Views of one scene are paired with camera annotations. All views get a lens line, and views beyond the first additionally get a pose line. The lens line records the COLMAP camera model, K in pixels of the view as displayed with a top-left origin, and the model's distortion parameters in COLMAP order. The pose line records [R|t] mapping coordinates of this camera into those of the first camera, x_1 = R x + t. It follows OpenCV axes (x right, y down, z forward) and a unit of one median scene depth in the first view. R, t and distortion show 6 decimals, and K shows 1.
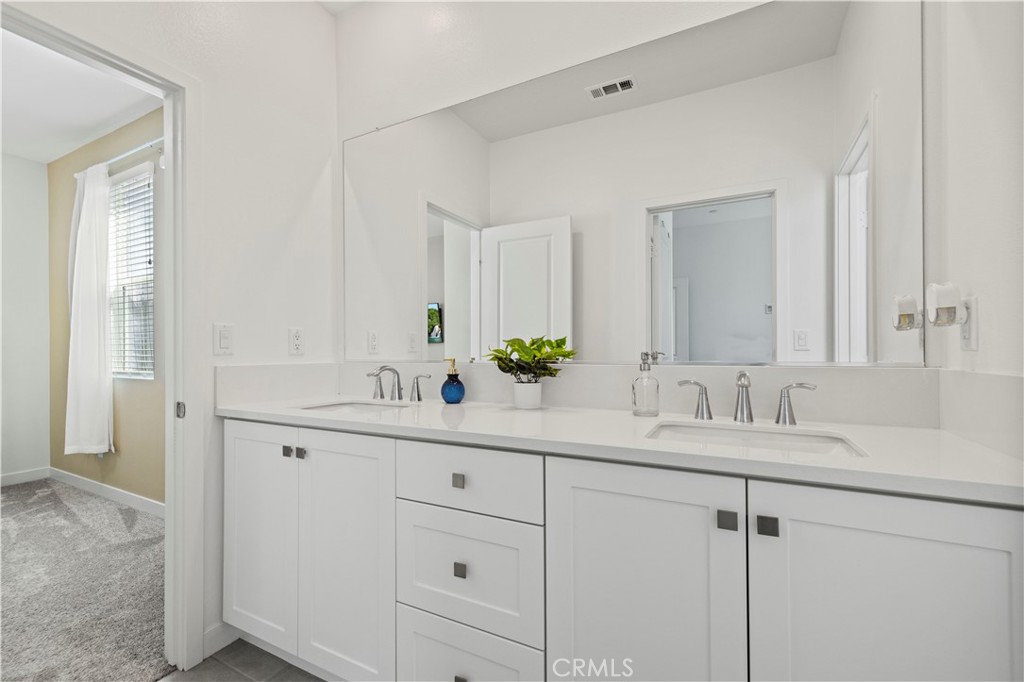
lens RADIAL K [[434.2, 0, 515.7], [0, 434.2, 347.5], [0, 0, 1]] dist [0.002200, 0.001242]
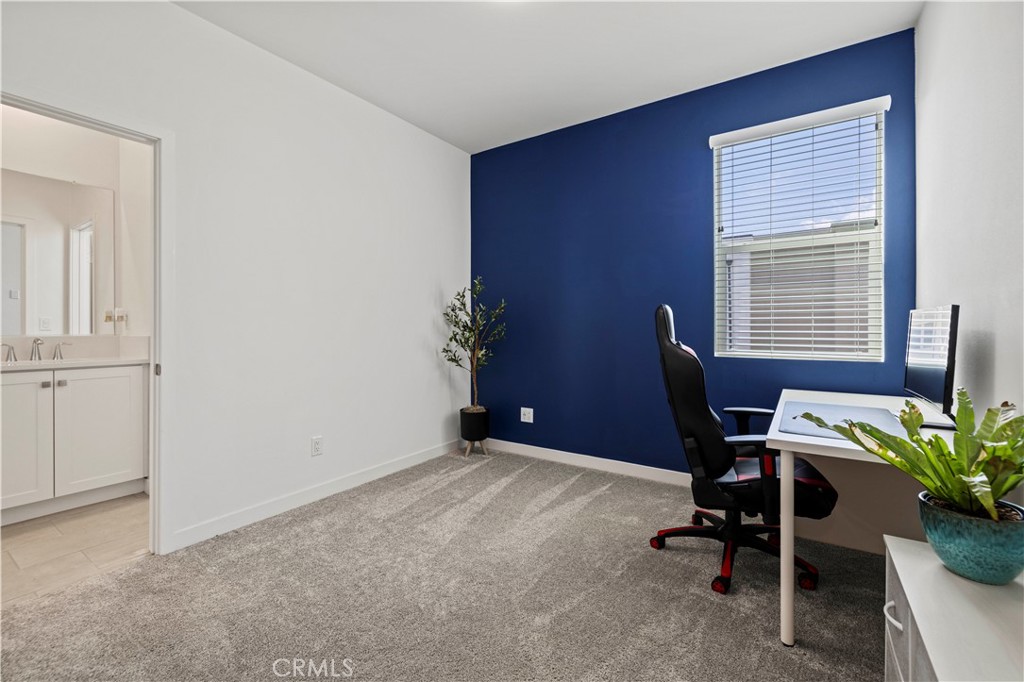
lens RADIAL K [[434.2, 0, 534.6], [0, 434.2, 321.9], [0, 0, 1]] dist [0.002200, 0.001242]
pose [[0.089278, -0.007631, 0.995977, -1.629024], [-0.002543, 0.999966, 0.007890, -0.068140], [-0.996003, -0.003238, 0.089256, -1.956032]]
